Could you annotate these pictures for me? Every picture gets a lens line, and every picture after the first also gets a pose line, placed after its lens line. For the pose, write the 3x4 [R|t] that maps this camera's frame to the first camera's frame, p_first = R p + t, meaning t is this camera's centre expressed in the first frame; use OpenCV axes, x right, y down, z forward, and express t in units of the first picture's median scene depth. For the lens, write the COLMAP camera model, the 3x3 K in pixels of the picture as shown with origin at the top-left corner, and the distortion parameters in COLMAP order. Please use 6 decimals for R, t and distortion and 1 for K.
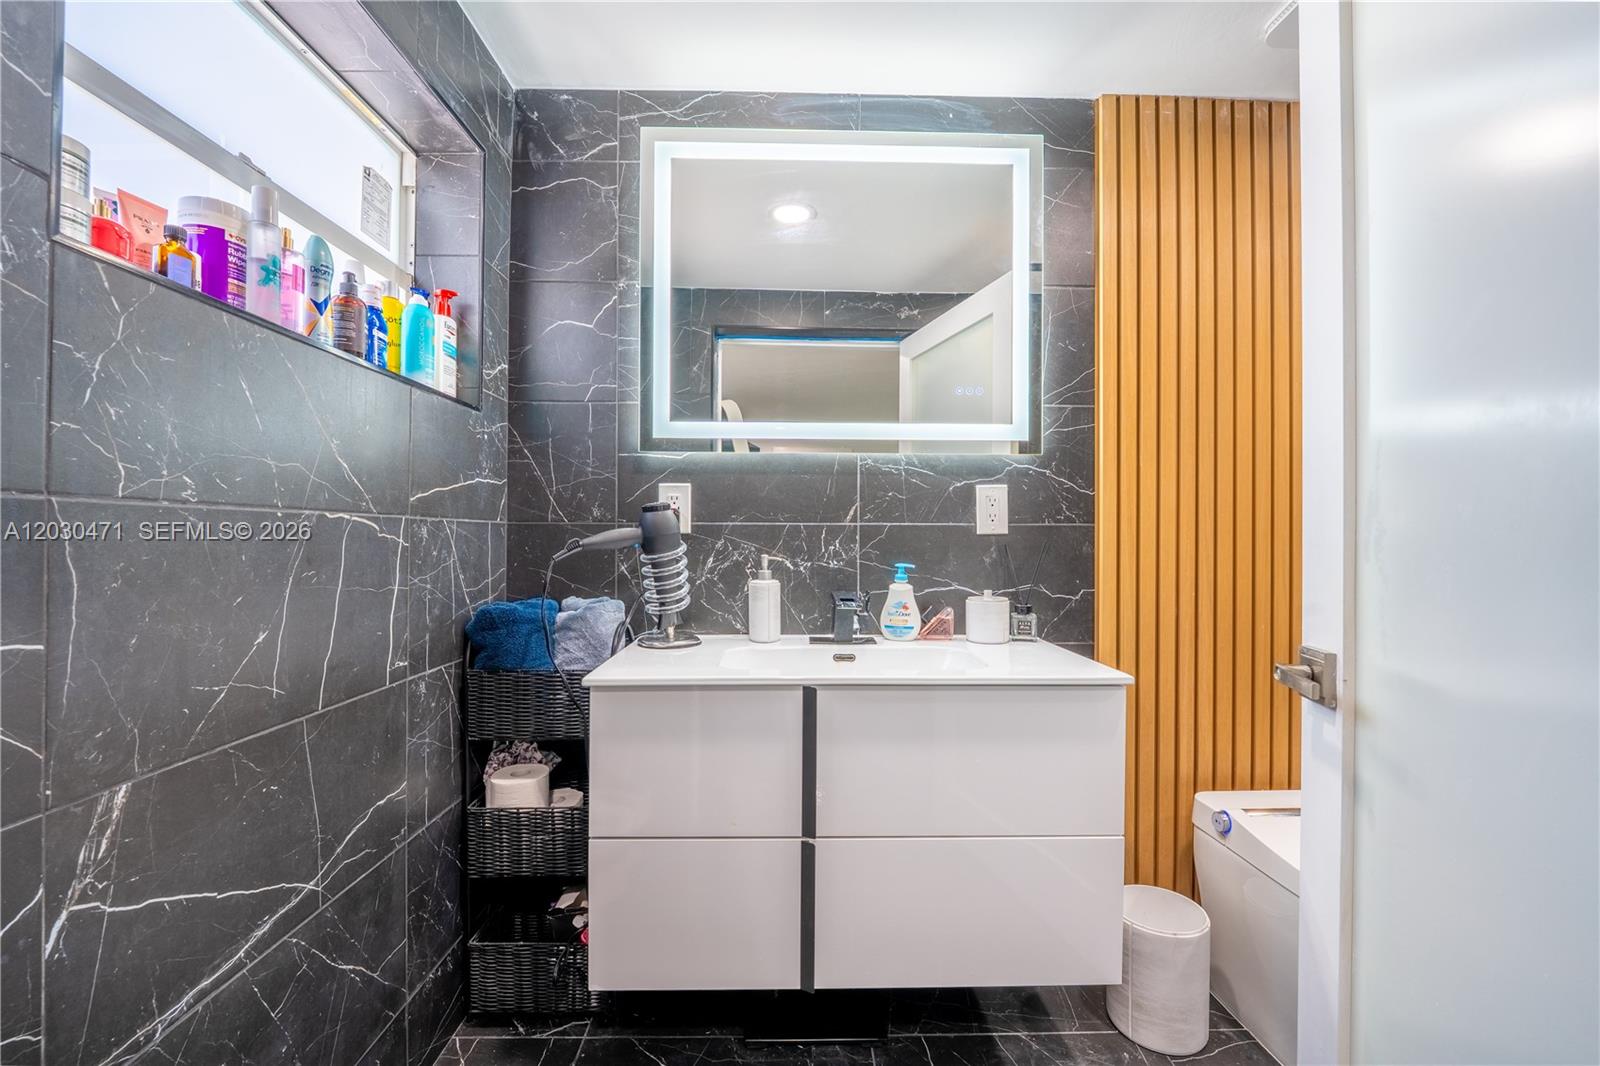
lens RADIAL K [[659.8, 0, 800.0], [0, 659.8, 533.0], [0, 0, 1]] dist [-0.010398, -0.000008]
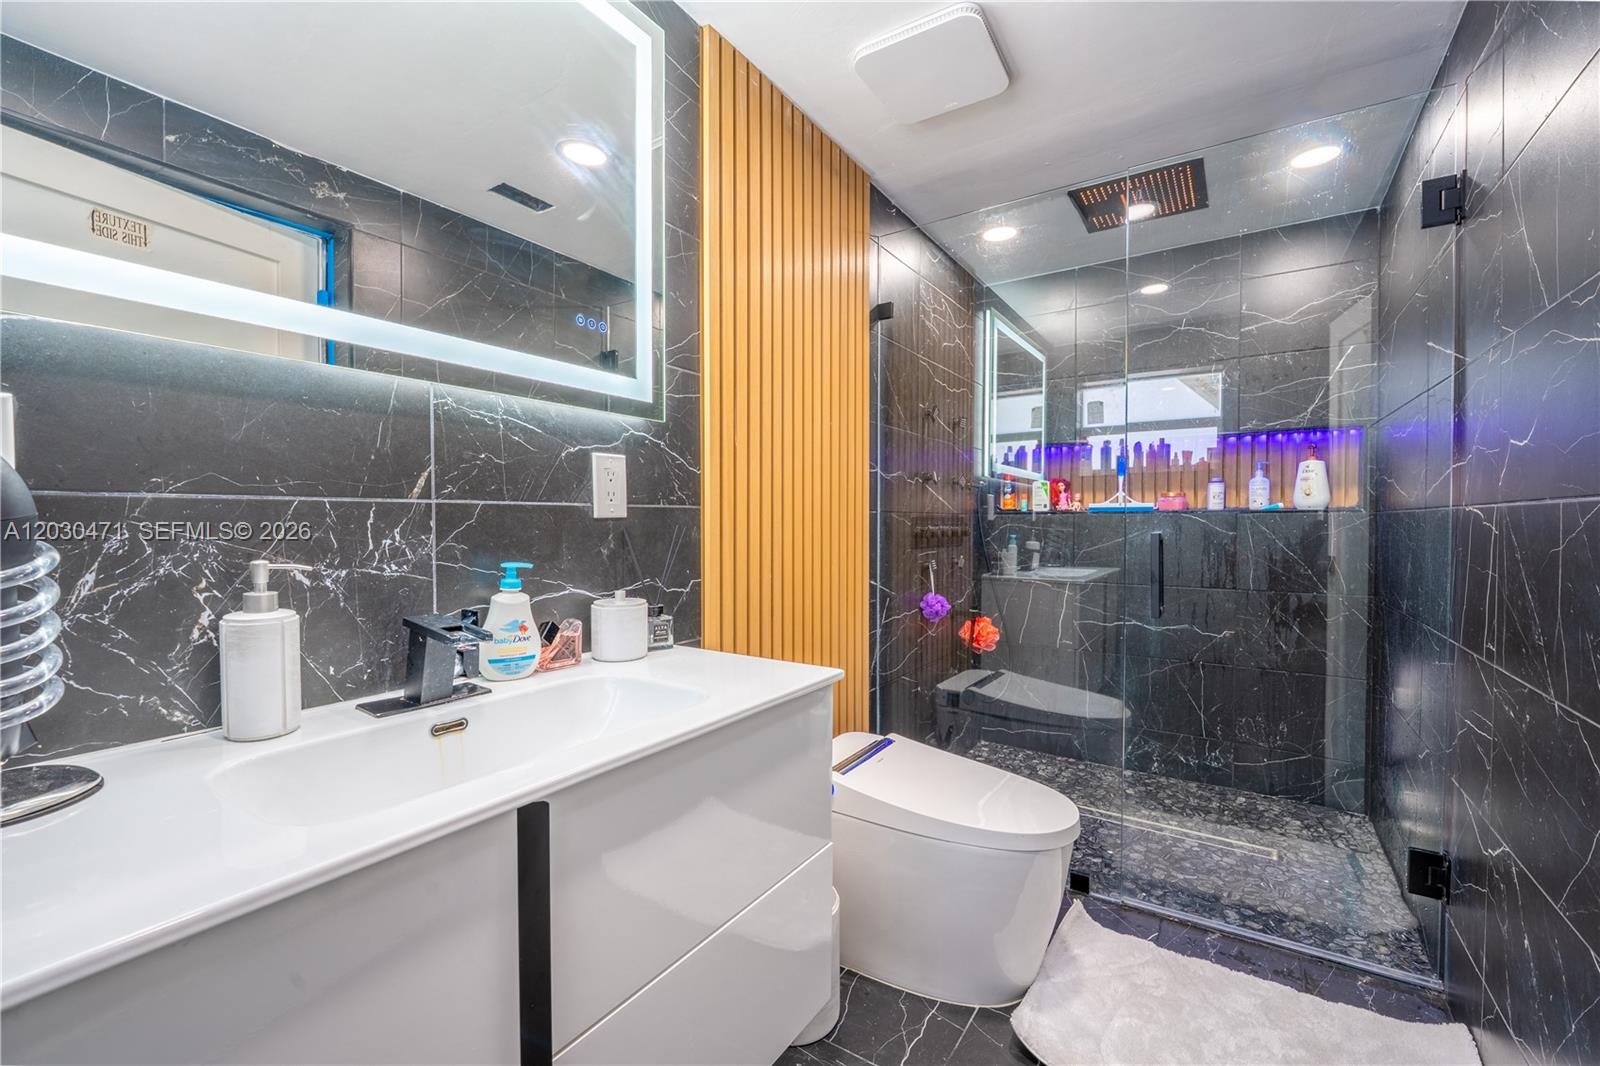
lens RADIAL K [[659.8, 0, 800.0], [0, 659.8, 533.0], [0, 0, 1]] dist [-0.010398, -0.000008]
pose [[0.579061, -0.020068, 0.815037, -0.210832], [-0.003835, 0.999619, 0.027338, -0.002547], [-0.815275, -0.018956, 0.578763, 0.374208]]
